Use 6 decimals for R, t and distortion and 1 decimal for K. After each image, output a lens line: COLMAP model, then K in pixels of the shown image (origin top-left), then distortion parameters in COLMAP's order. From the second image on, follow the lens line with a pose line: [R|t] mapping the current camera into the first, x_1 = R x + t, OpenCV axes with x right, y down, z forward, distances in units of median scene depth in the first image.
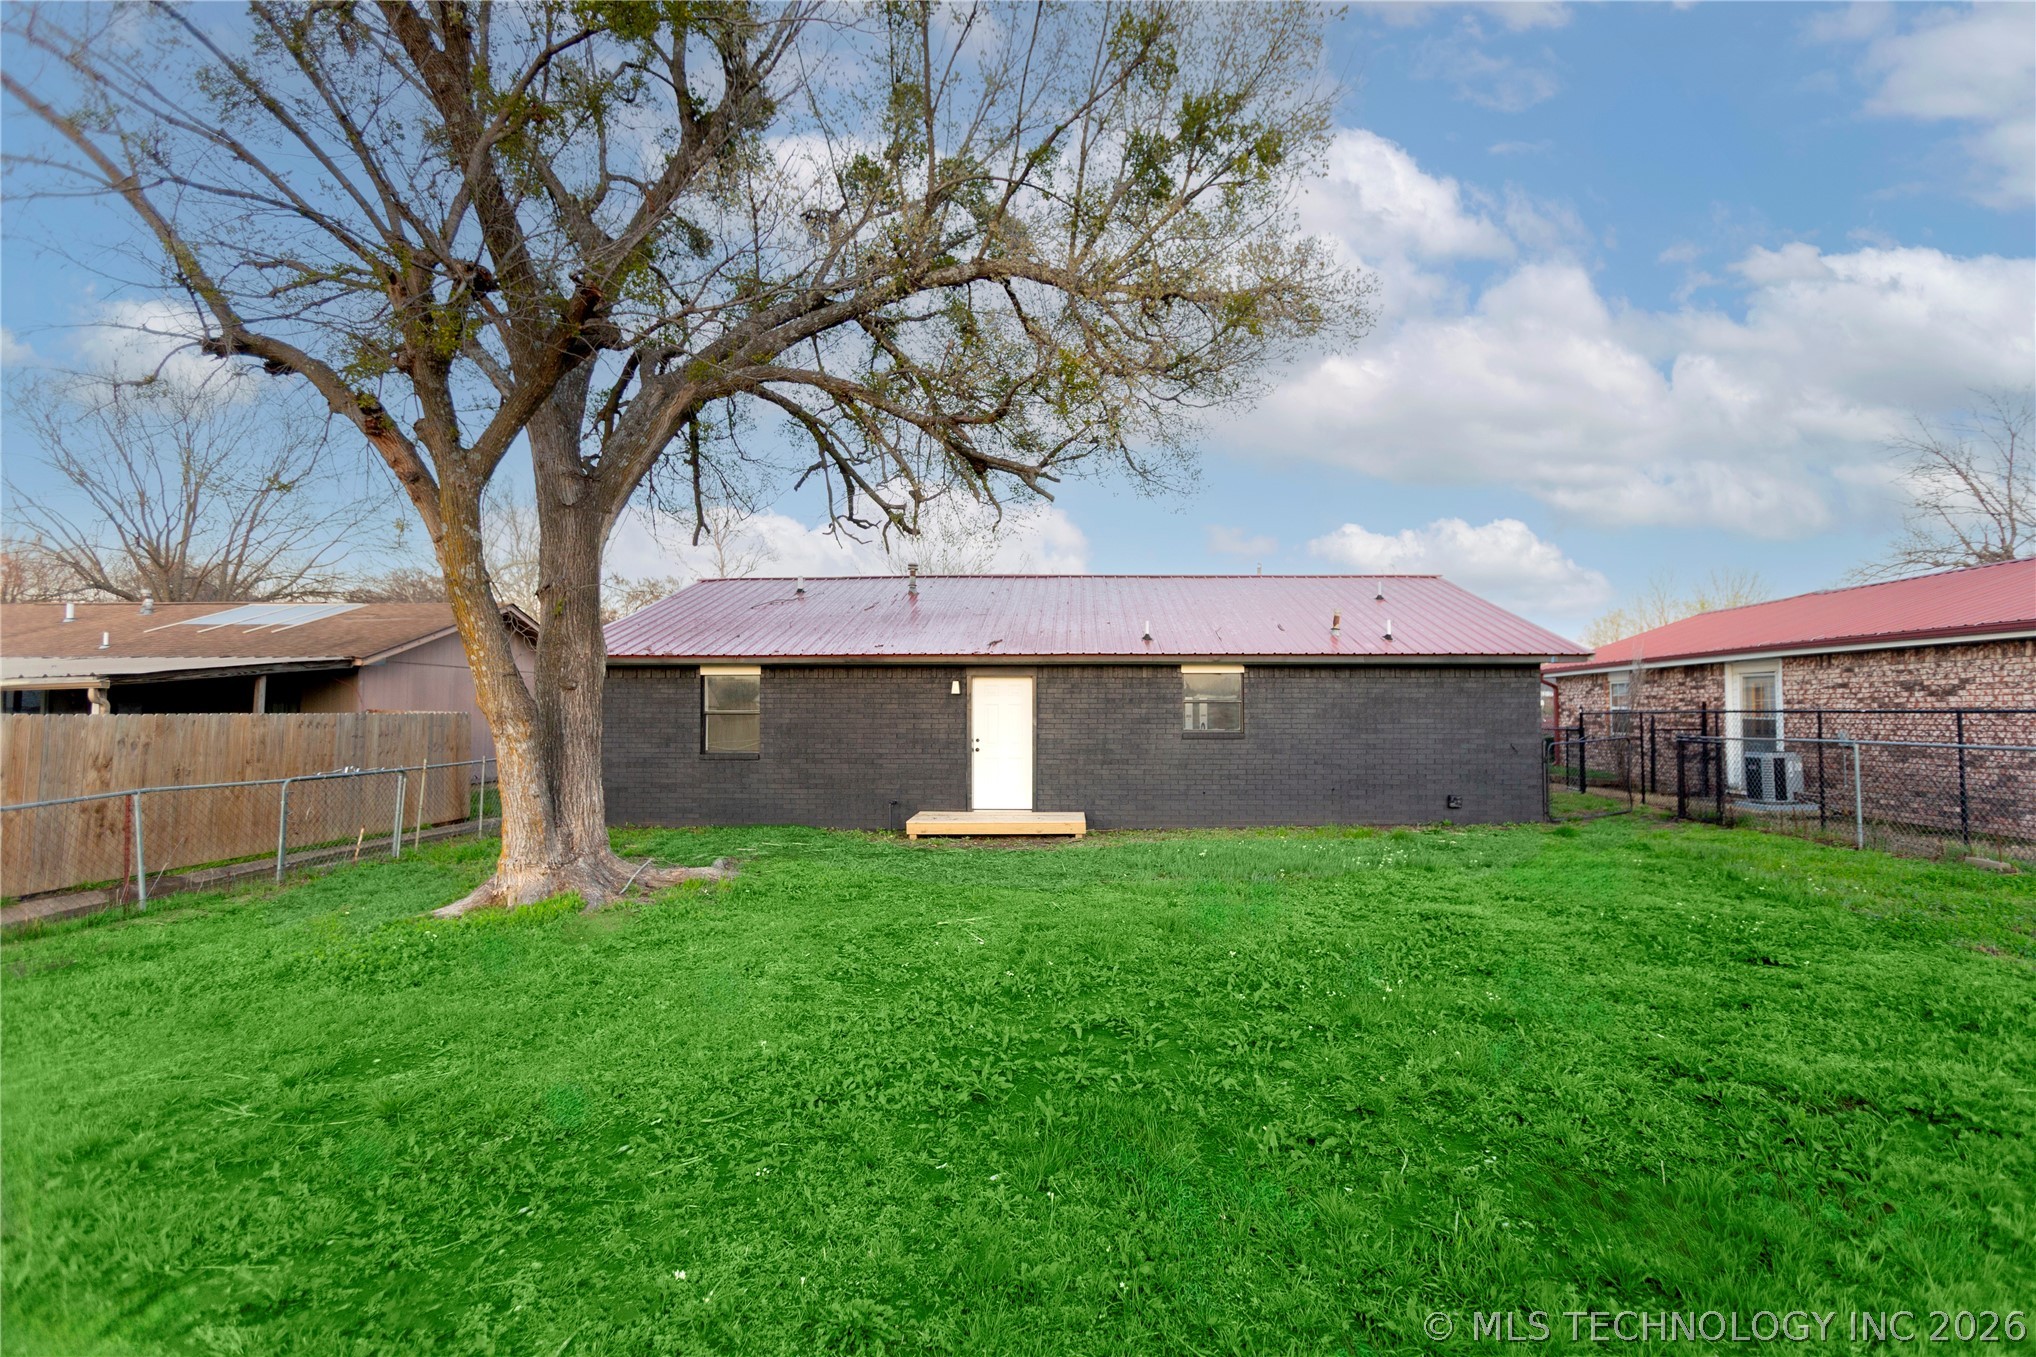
lens RADIAL K [[977.5, 0, 1021.0], [0, 977.5, 692.3], [0, 0, 1]] dist [0.004412, 0.001151]
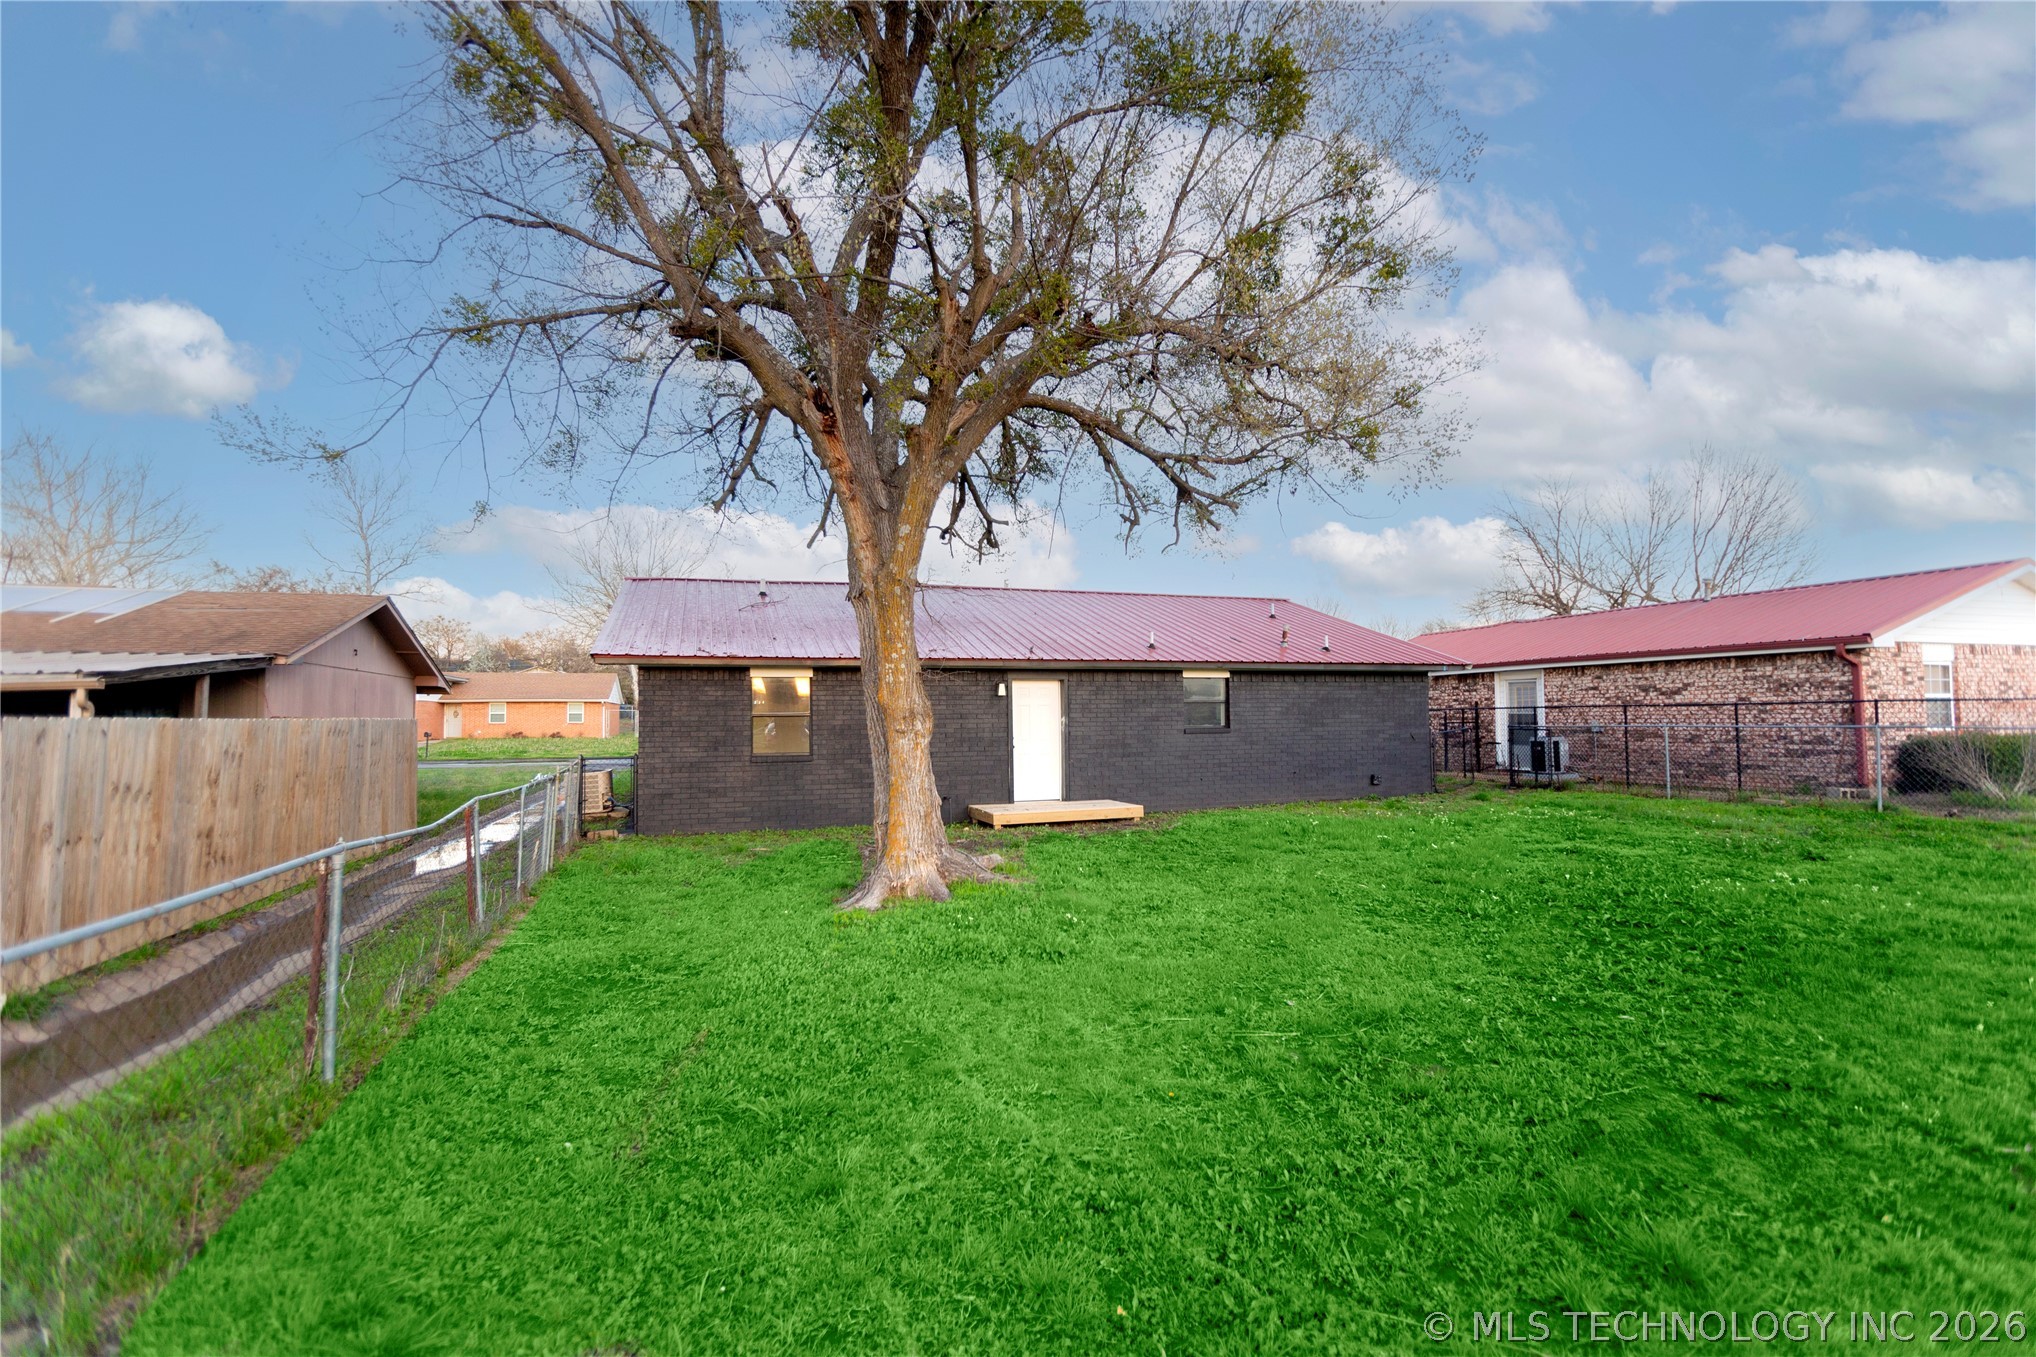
lens RADIAL K [[946.4, 0, 1018.0], [0, 946.4, 678.5], [0, 0, 1]] dist [-0.001941, -0.000013]
pose [[0.937054, 0.004413, 0.349156, -0.413007], [0.003485, 0.999752, -0.021988, 0.005710], [-0.349166, 0.021820, 0.936807, 0.010951]]
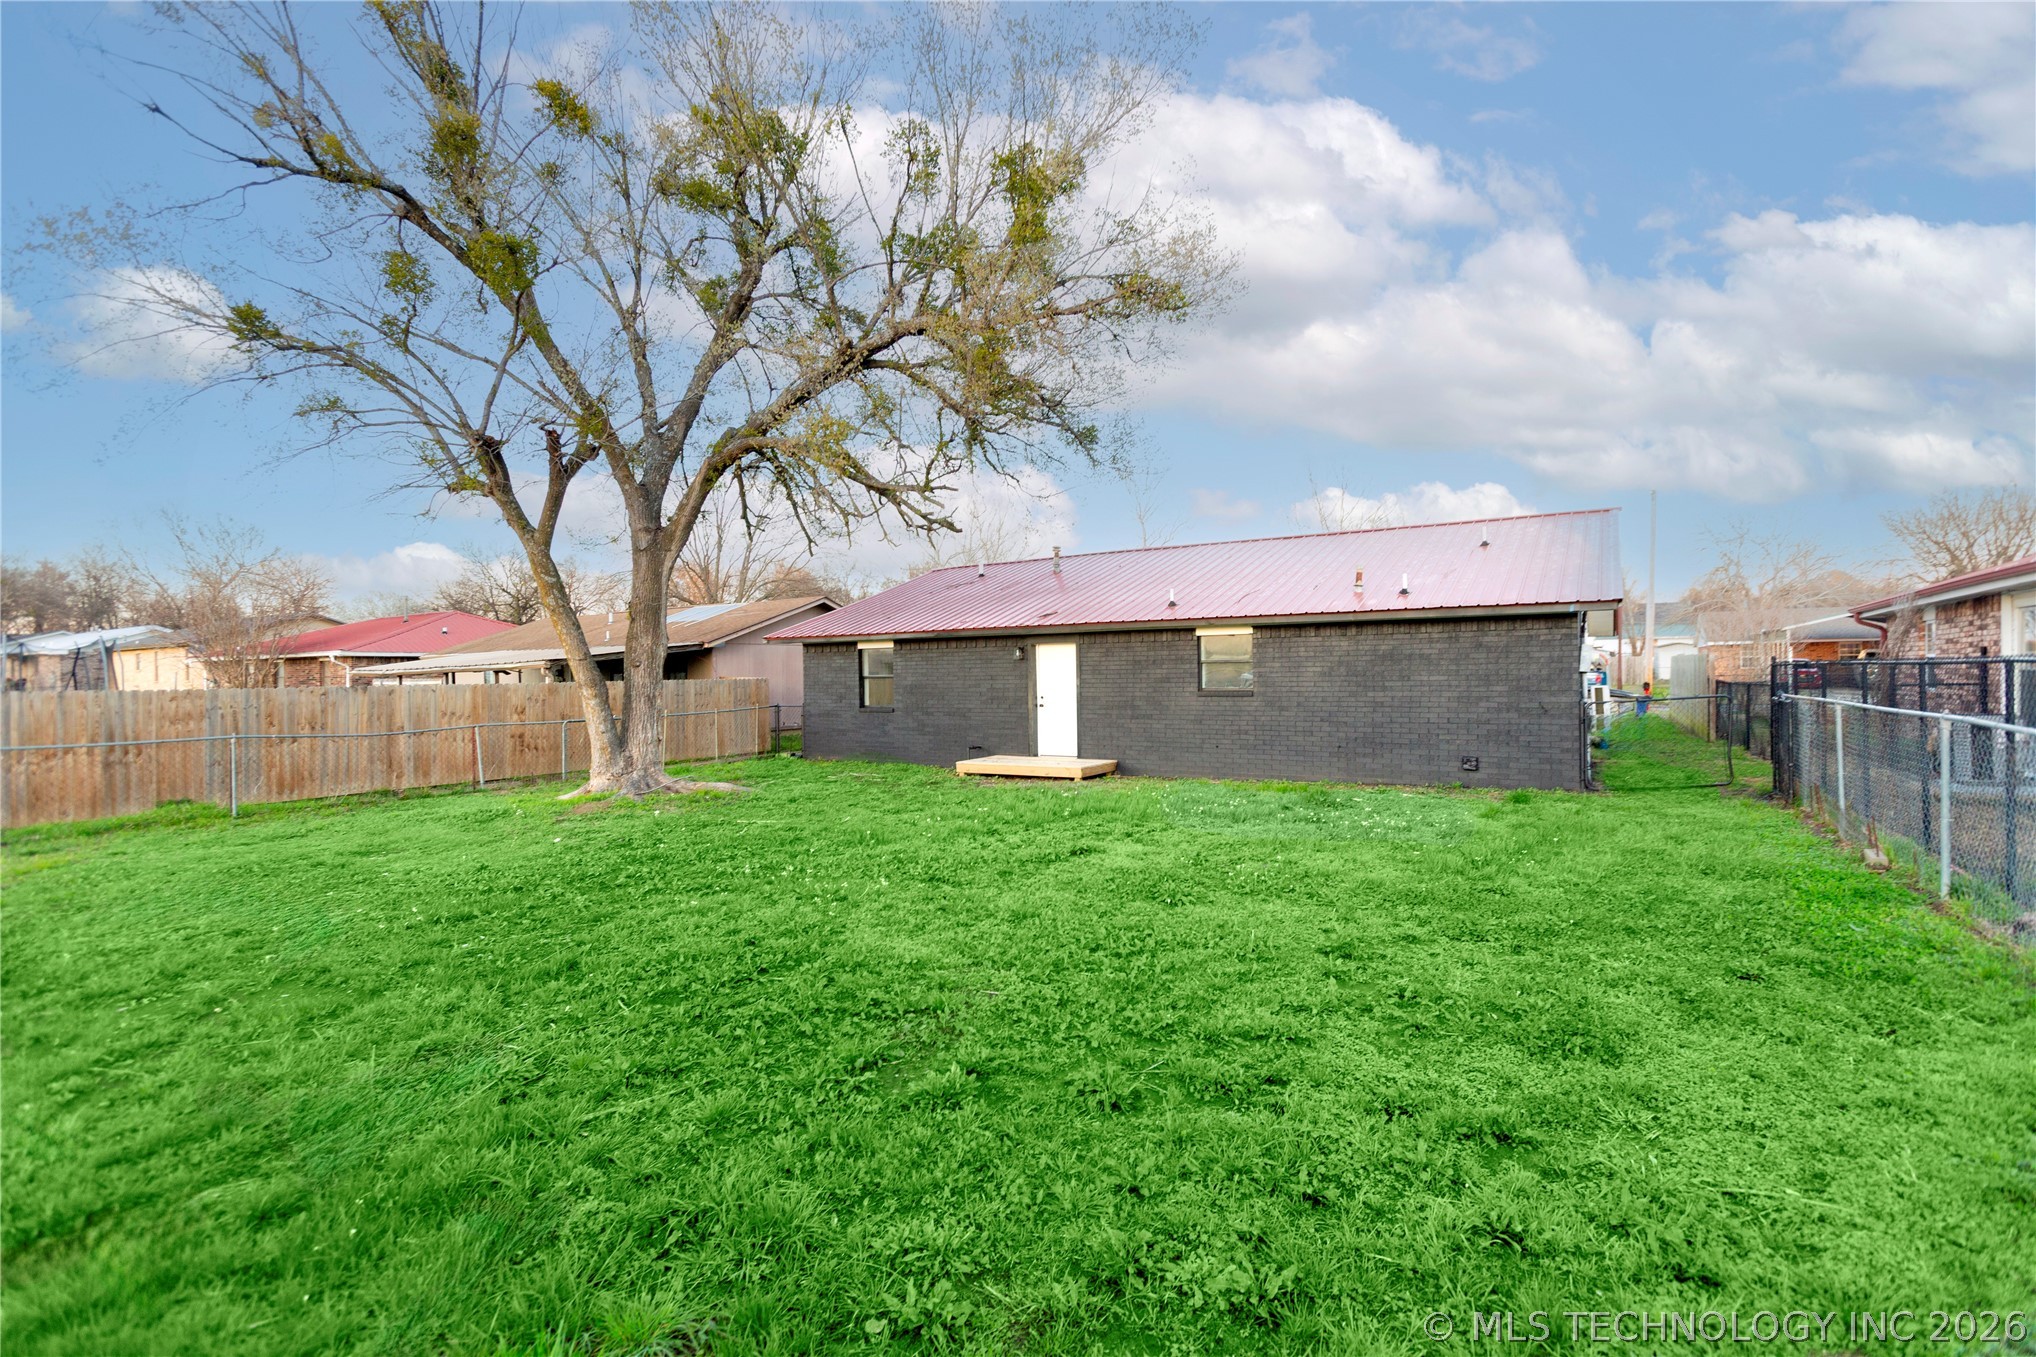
lens RADIAL K [[946.4, 0, 1018.0], [0, 946.4, 678.5], [0, 0, 1]] dist [-0.001941, -0.000013]
pose [[0.855472, -0.009363, -0.517764, 0.534631], [0.025403, 0.999392, 0.023900, -0.002460], [0.517225, -0.033598, 0.855190, 0.001544]]
